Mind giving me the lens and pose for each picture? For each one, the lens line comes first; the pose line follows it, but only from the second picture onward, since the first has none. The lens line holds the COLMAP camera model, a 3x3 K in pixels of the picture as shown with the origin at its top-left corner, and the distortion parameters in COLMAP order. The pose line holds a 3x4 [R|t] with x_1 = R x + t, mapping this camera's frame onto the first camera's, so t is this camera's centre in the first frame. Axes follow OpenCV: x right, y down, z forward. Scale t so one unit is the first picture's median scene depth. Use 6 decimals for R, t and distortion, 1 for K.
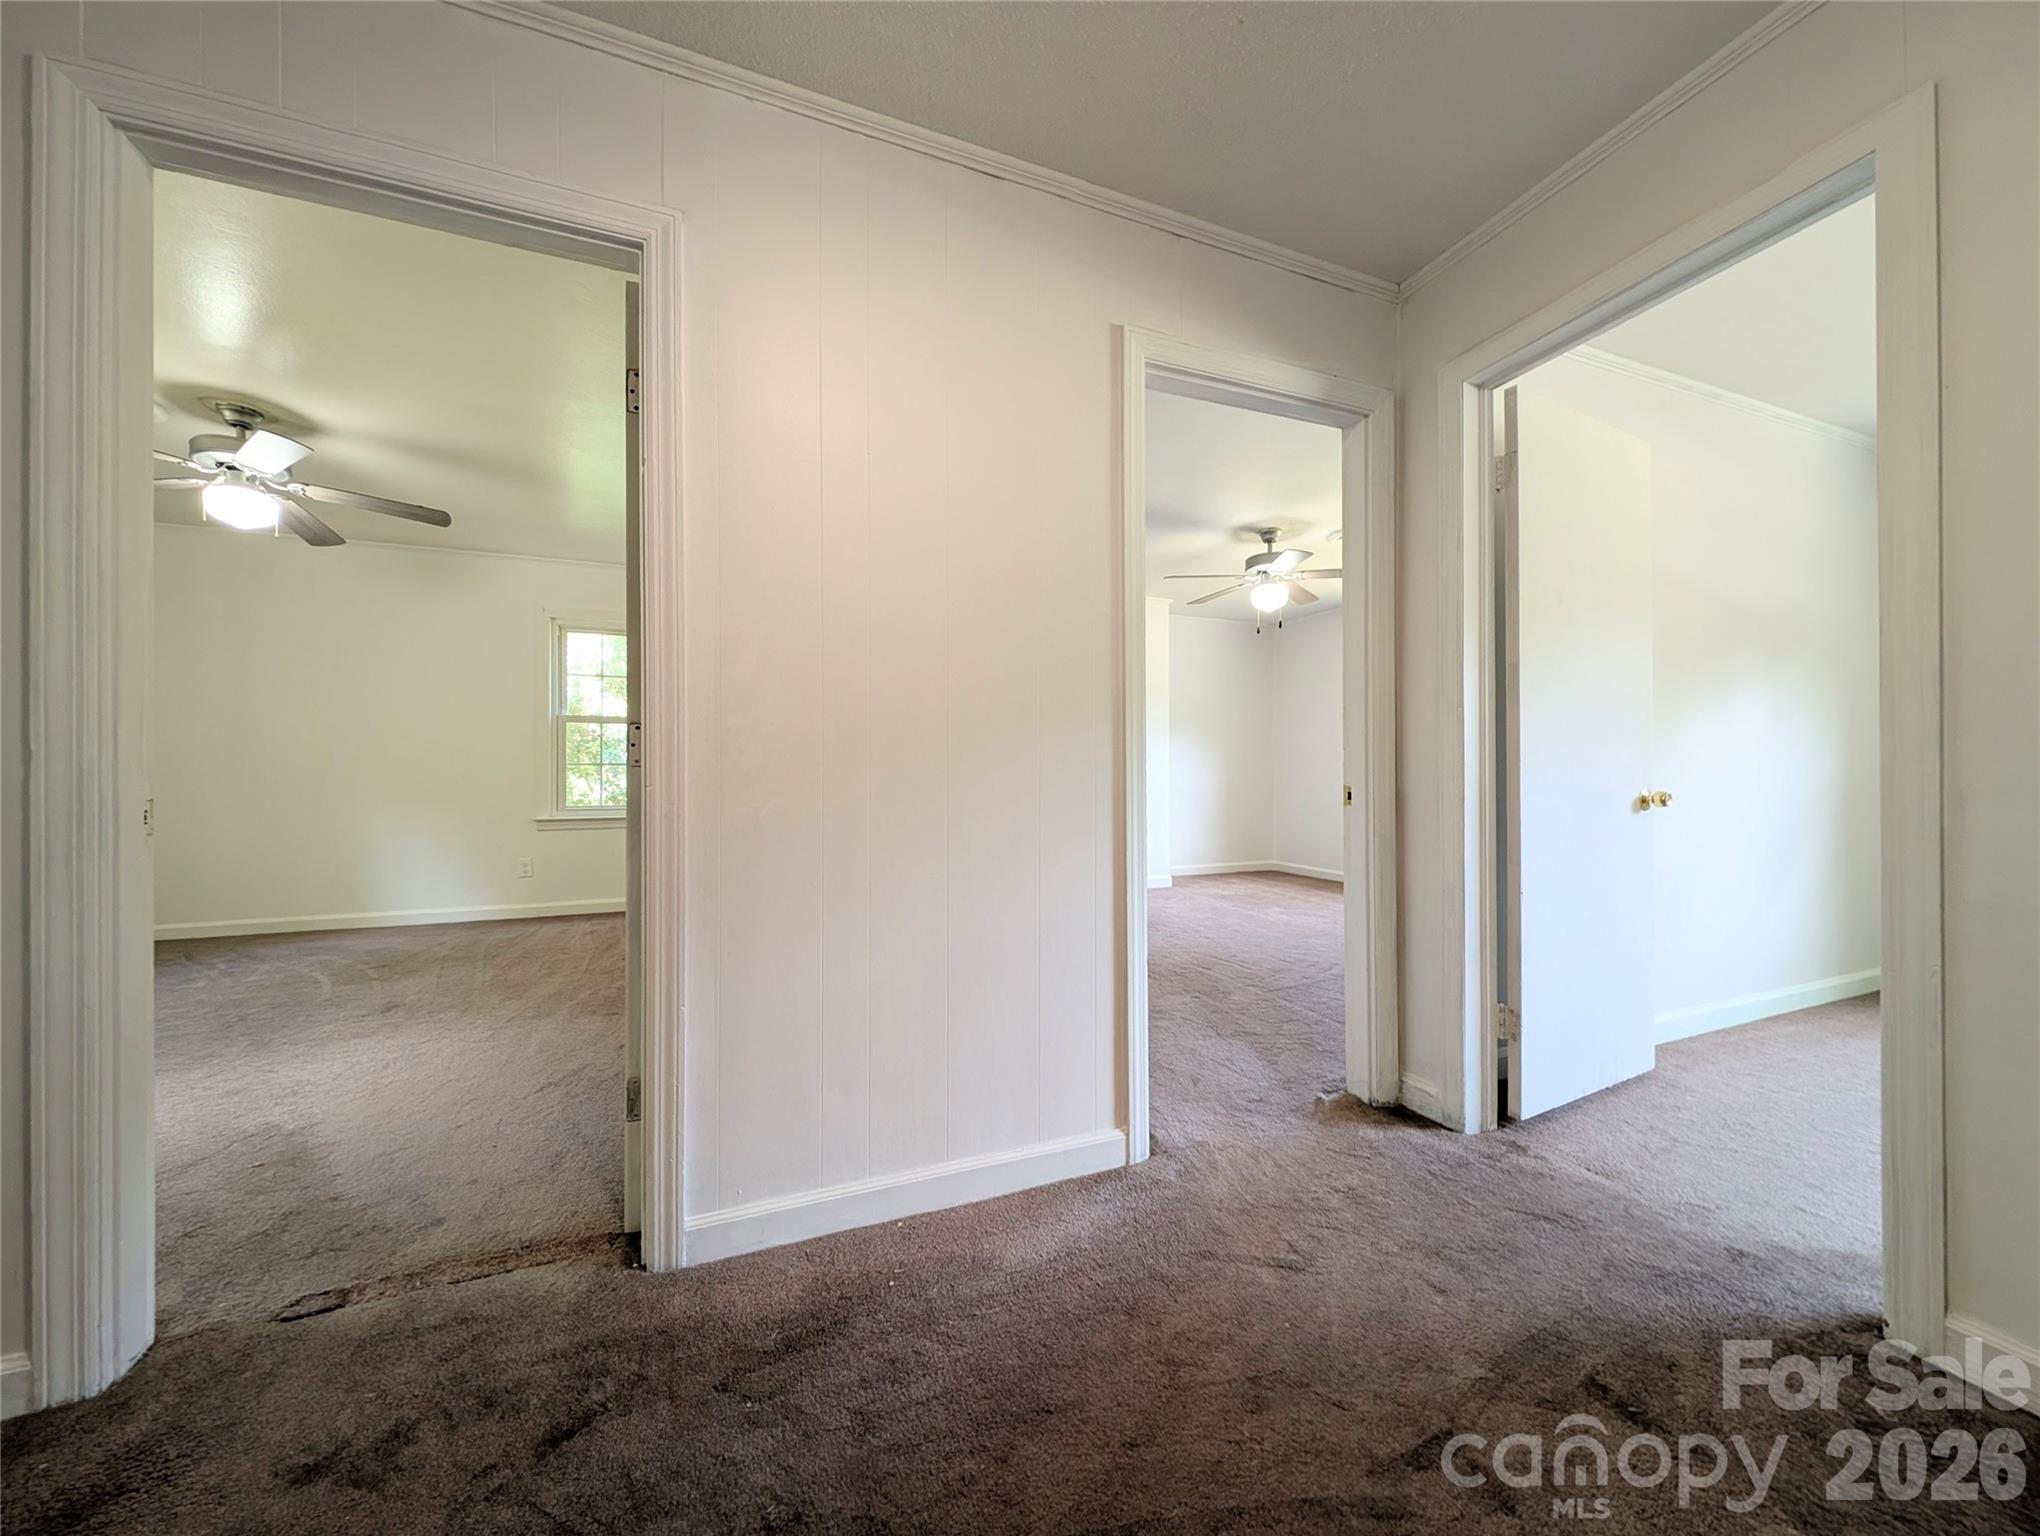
lens RADIAL K [[720.1, 0, 1017.9], [0, 720.1, 769.4], [0, 0, 1]] dist [0.015605, -0.010535]
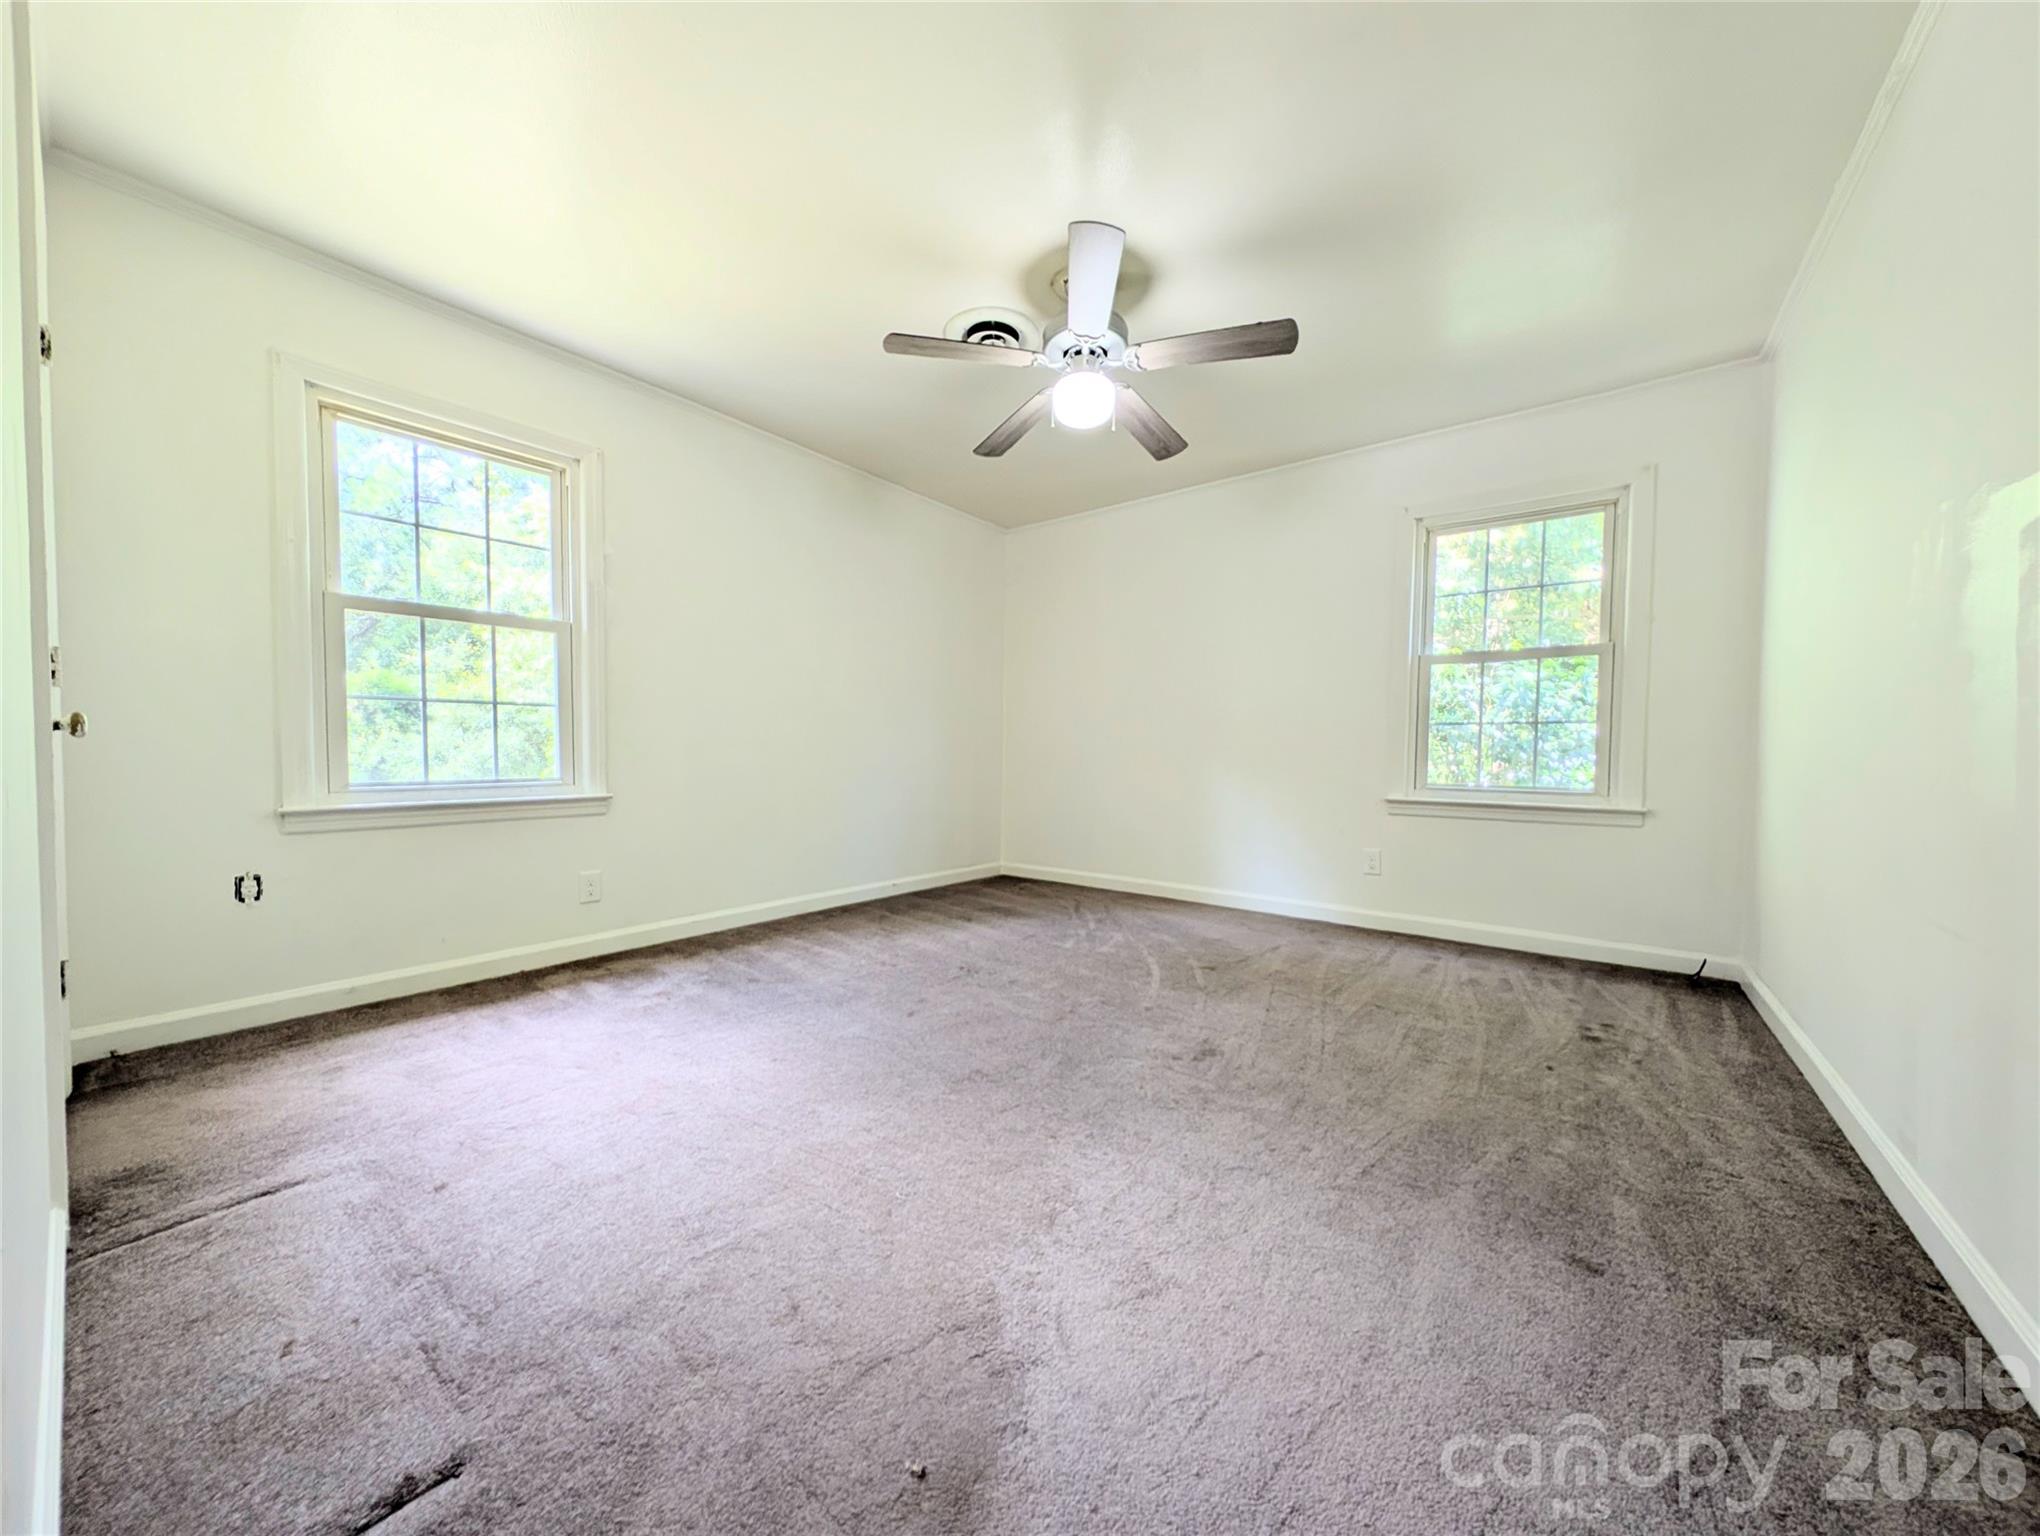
lens RADIAL K [[724.3, 0, 1016.9], [0, 724.3, 773.9], [0, 0, 1]] dist [0.015626, -0.006214]
pose [[0.511980, 0.034651, -0.858298, -0.333475], [-0.008716, 0.999344, 0.035146, 0.033305], [0.858953, -0.010513, 0.511947, 0.442266]]
